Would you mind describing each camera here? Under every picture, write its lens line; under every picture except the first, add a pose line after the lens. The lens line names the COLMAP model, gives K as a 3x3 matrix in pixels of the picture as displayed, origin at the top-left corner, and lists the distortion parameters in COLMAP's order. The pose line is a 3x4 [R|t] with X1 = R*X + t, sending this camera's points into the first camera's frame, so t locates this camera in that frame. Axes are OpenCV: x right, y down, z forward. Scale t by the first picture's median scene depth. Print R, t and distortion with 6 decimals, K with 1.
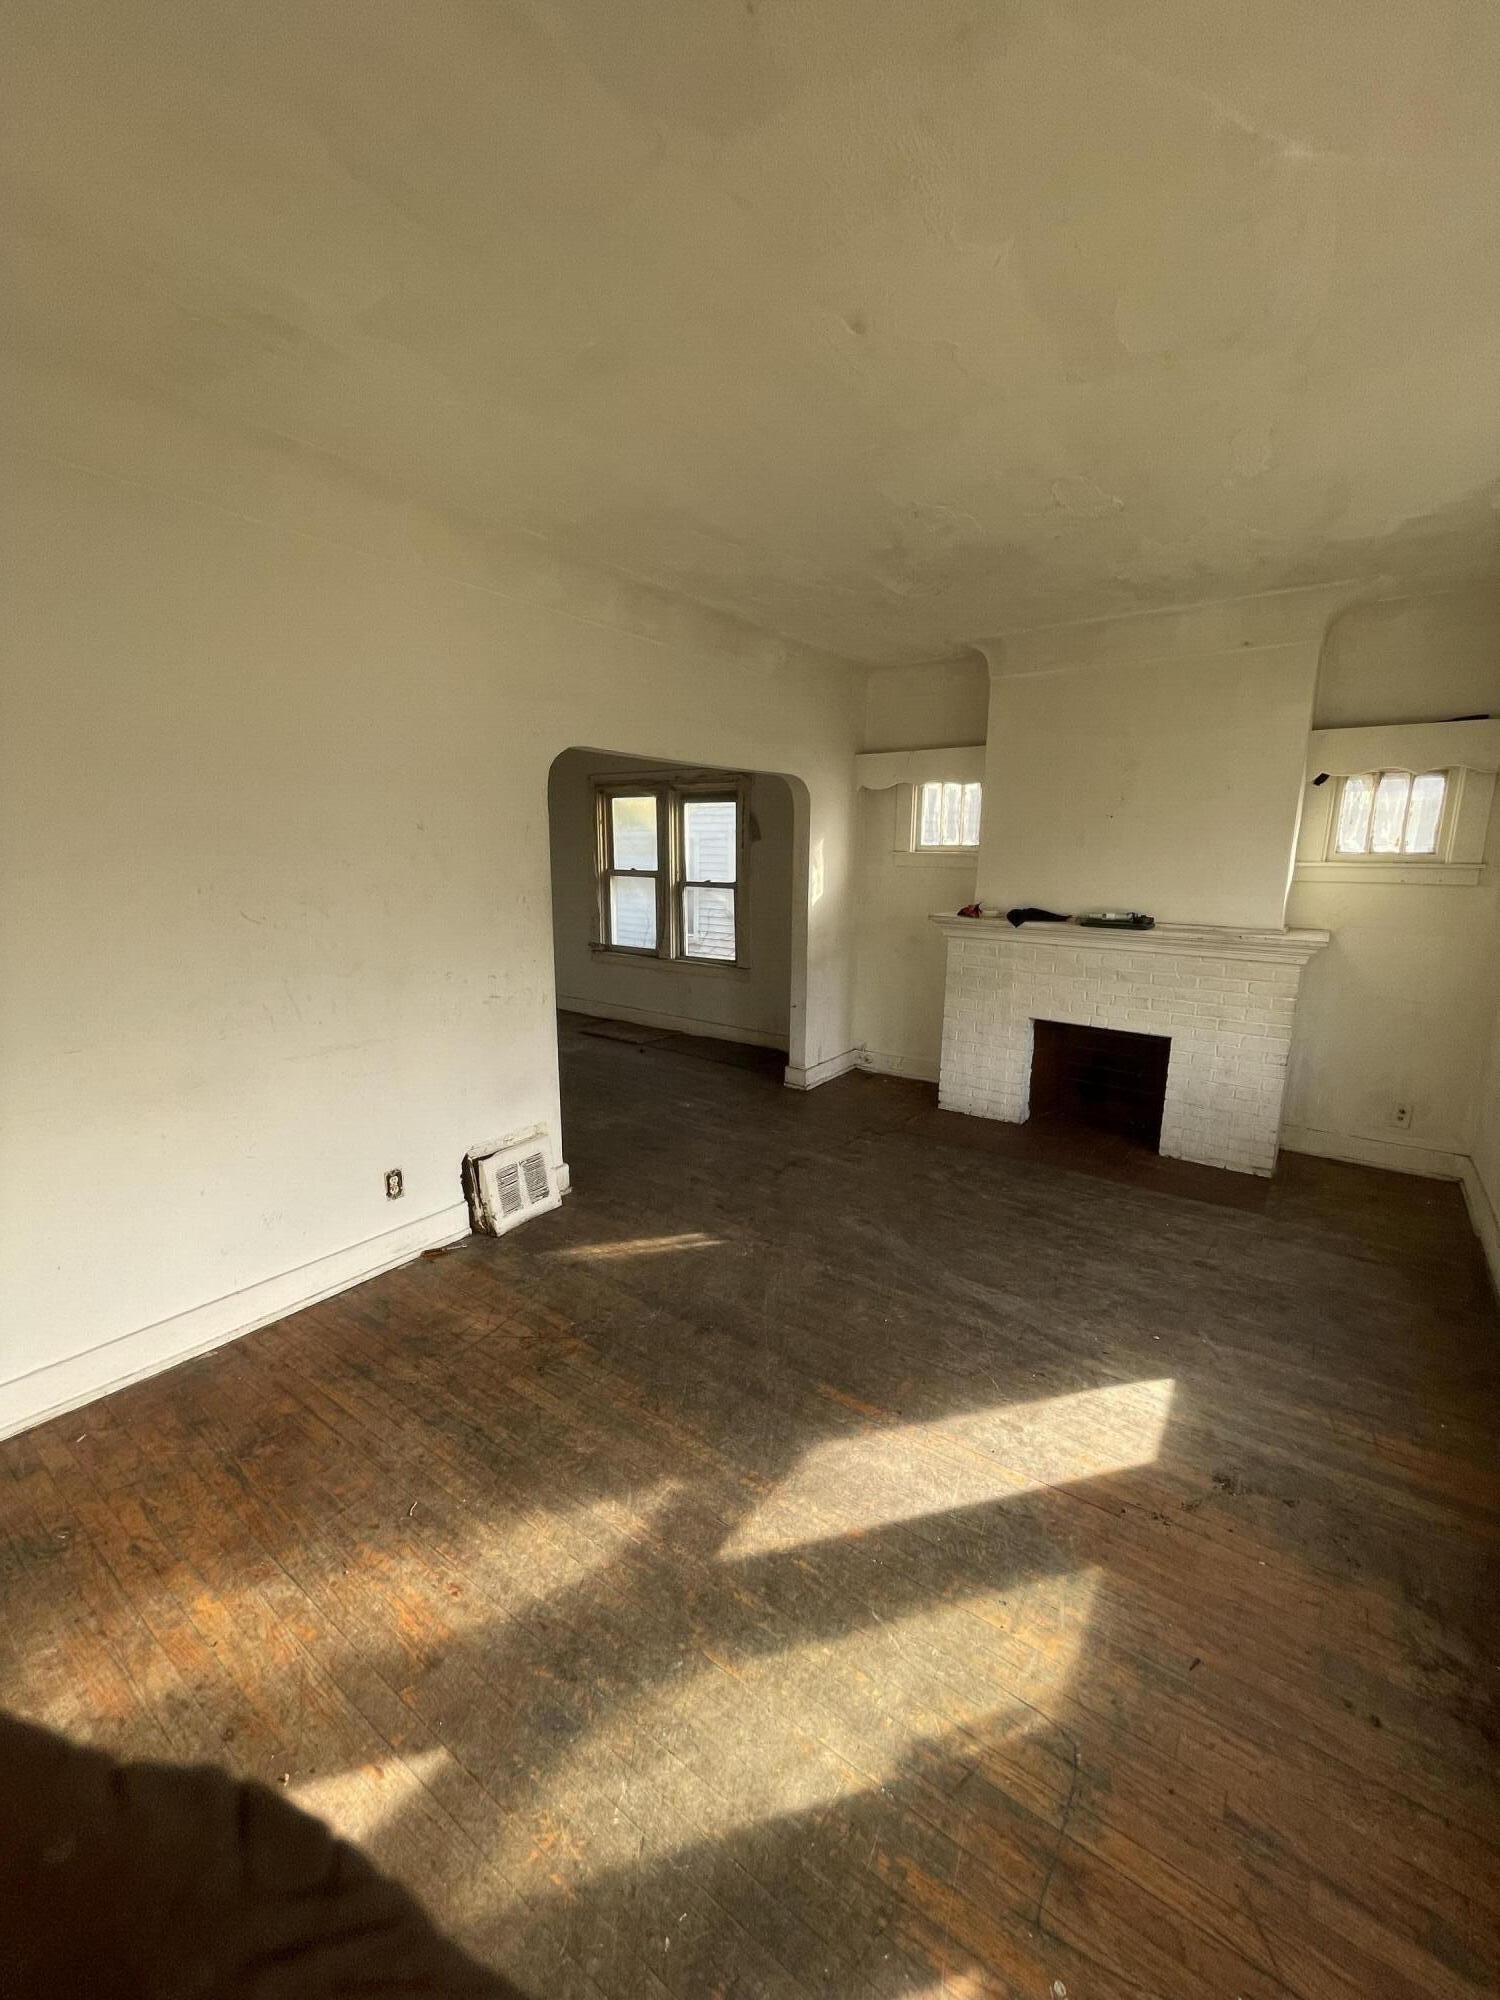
lens RADIAL K [[808.3, 0, 747.0], [0, 808.3, 997.5], [0, 0, 1]] dist [0.001694, 0.000332]
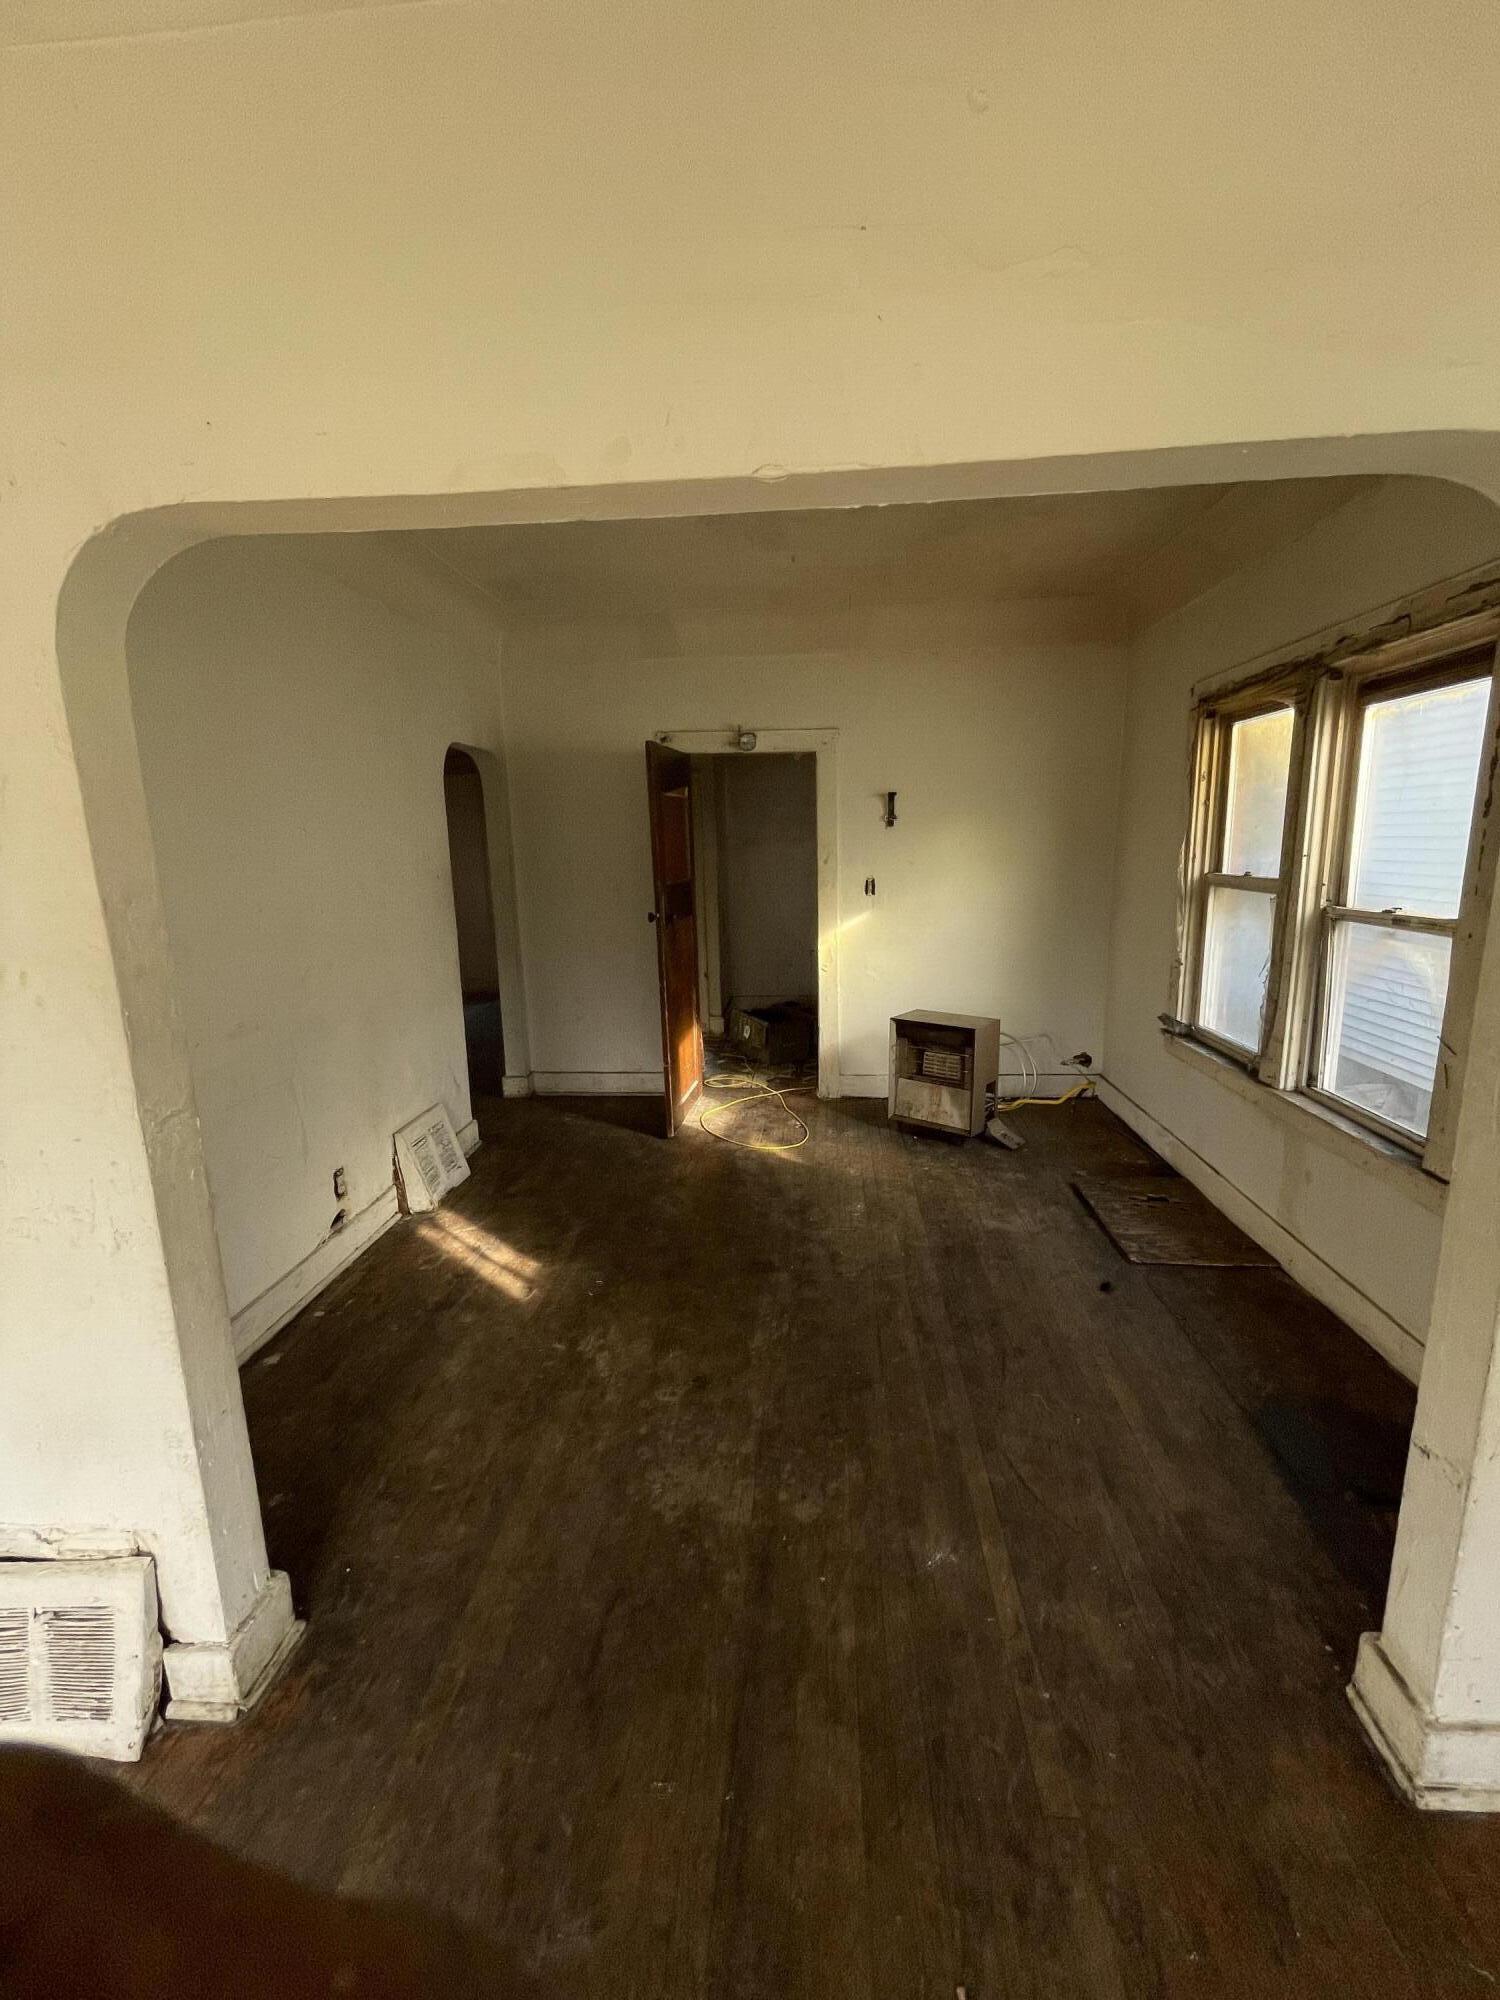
lens RADIAL K [[808.3, 0, 758.1], [0, 808.3, 1005.7], [0, 0, 1]] dist [0.001694, 0.000332]
pose [[0.529113, 0.144678, -0.836126, 0.110565], [-0.127499, 0.987726, 0.090226, -0.095886], [0.838918, 0.058866, 0.541065, 0.549456]]
